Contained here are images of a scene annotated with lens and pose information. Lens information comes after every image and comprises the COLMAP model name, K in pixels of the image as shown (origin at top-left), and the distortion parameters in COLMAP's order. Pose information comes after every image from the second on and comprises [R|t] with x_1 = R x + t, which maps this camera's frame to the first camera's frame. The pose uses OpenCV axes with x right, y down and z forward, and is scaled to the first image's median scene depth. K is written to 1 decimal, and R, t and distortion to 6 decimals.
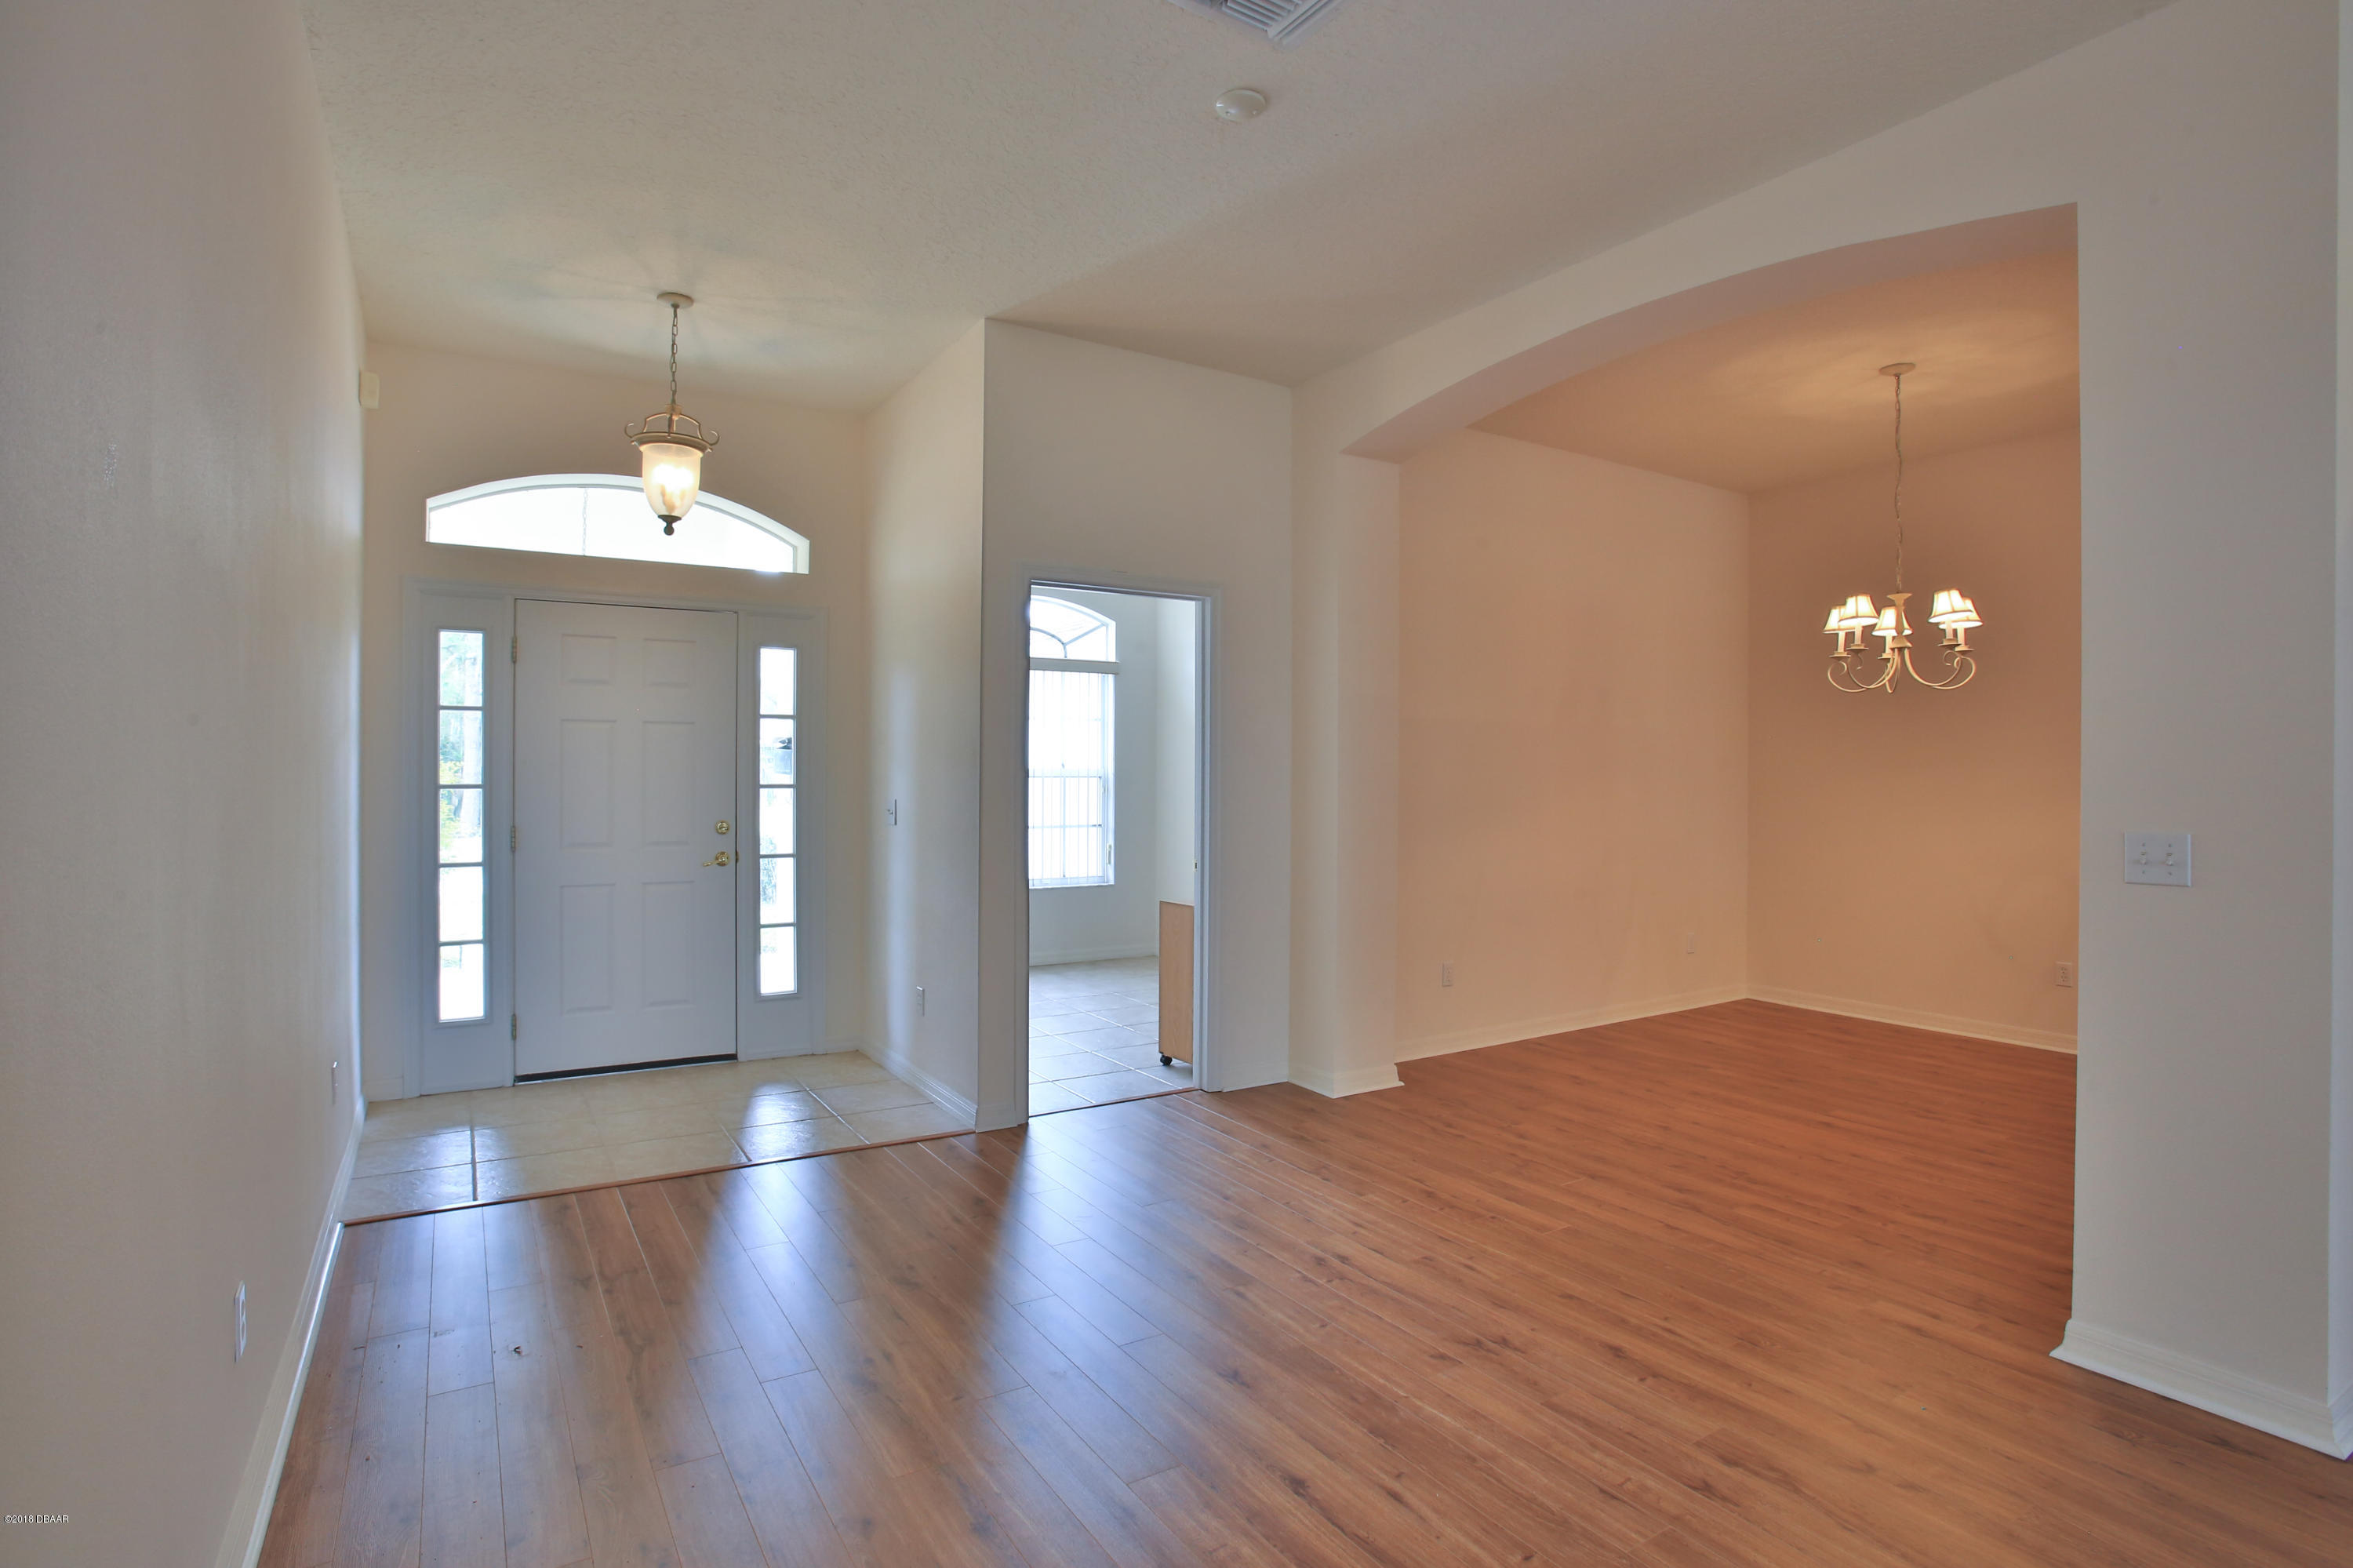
lens RADIAL K [[1172.7, 0, 1161.3], [0, 1172.7, 782.7], [0, 0, 1]] dist [-0.078248, 0.034428]
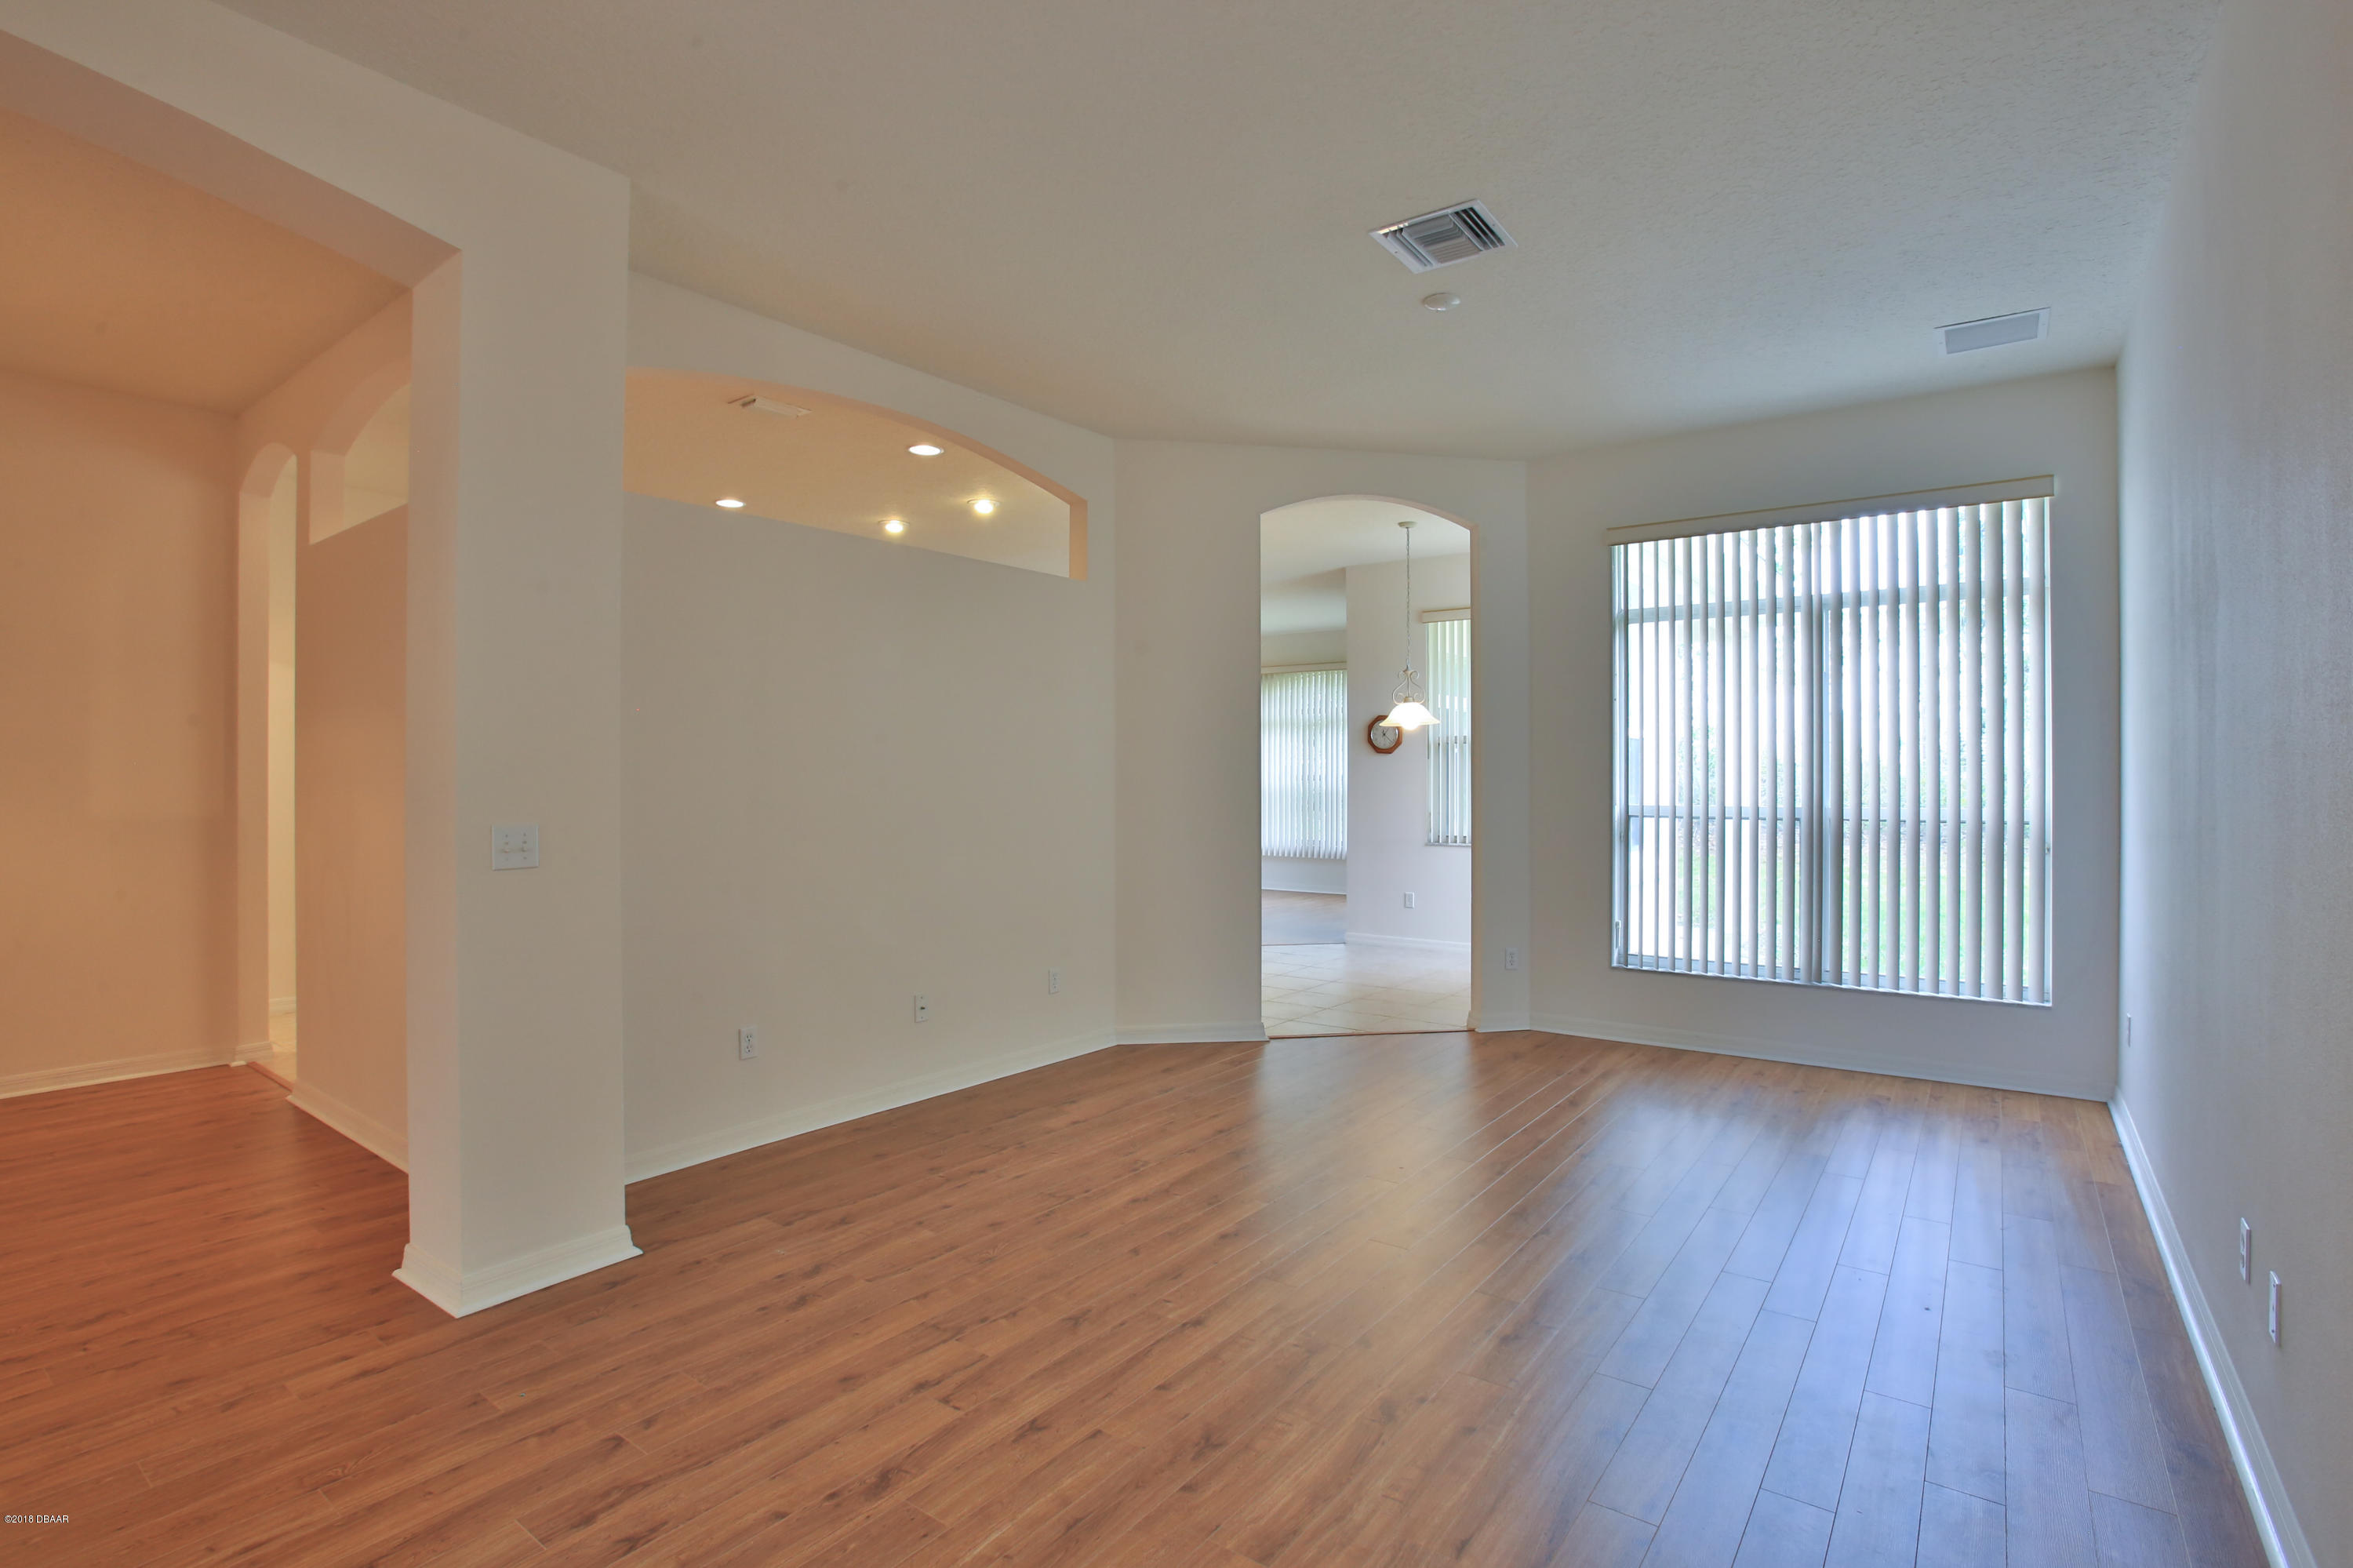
lens RADIAL K [[1137.2, 0, 1157.9], [0, 1137.2, 774.7], [0, 0, 1]] dist [-0.075223, 0.028862]
pose [[-0.355822, -0.005806, 0.934536, -0.302644], [0.005412, 0.999951, 0.008273, -0.009543], [-0.934538, 0.008001, -0.355773, 0.534590]]
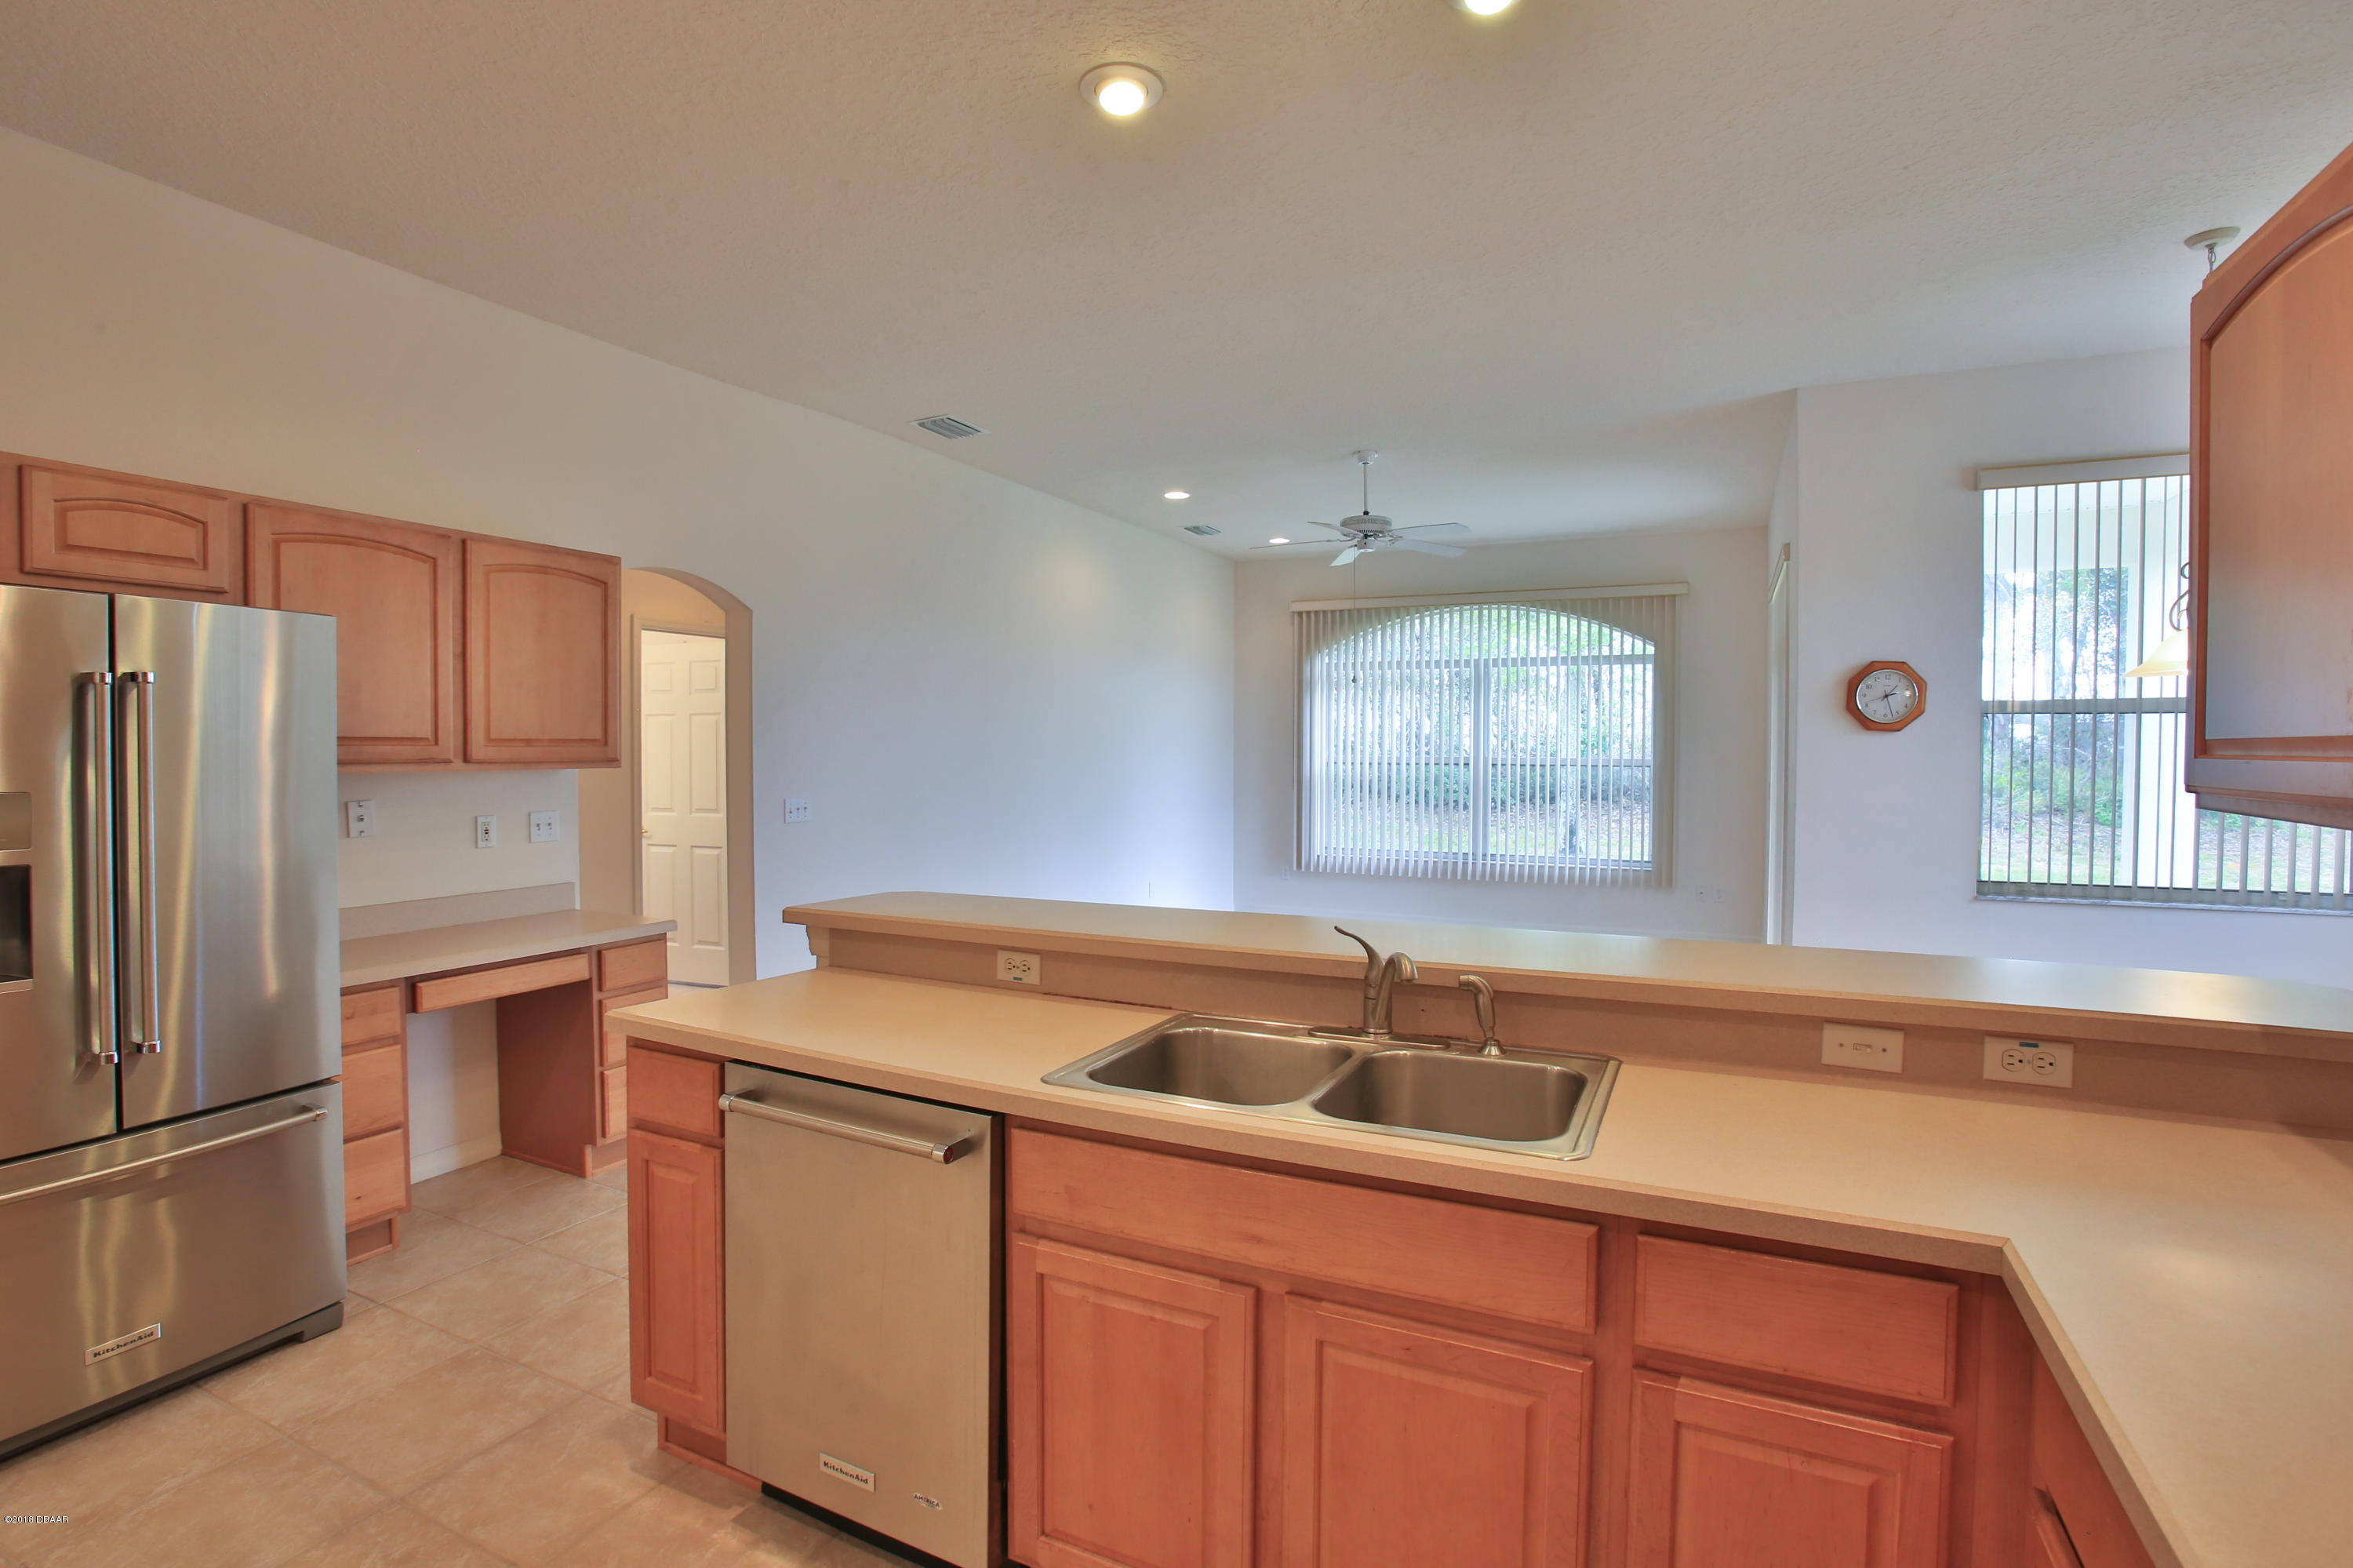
lens RADIAL K [[1137.2, 0, 1157.9], [0, 1137.2, 774.7], [0, 0, 1]] dist [-0.075223, 0.028862]
pose [[-0.523985, -0.028626, 0.851246, 1.174775], [0.004877, 0.999318, 0.036607, -0.033469], [-0.851713, 0.023333, -0.523488, 0.616600]]
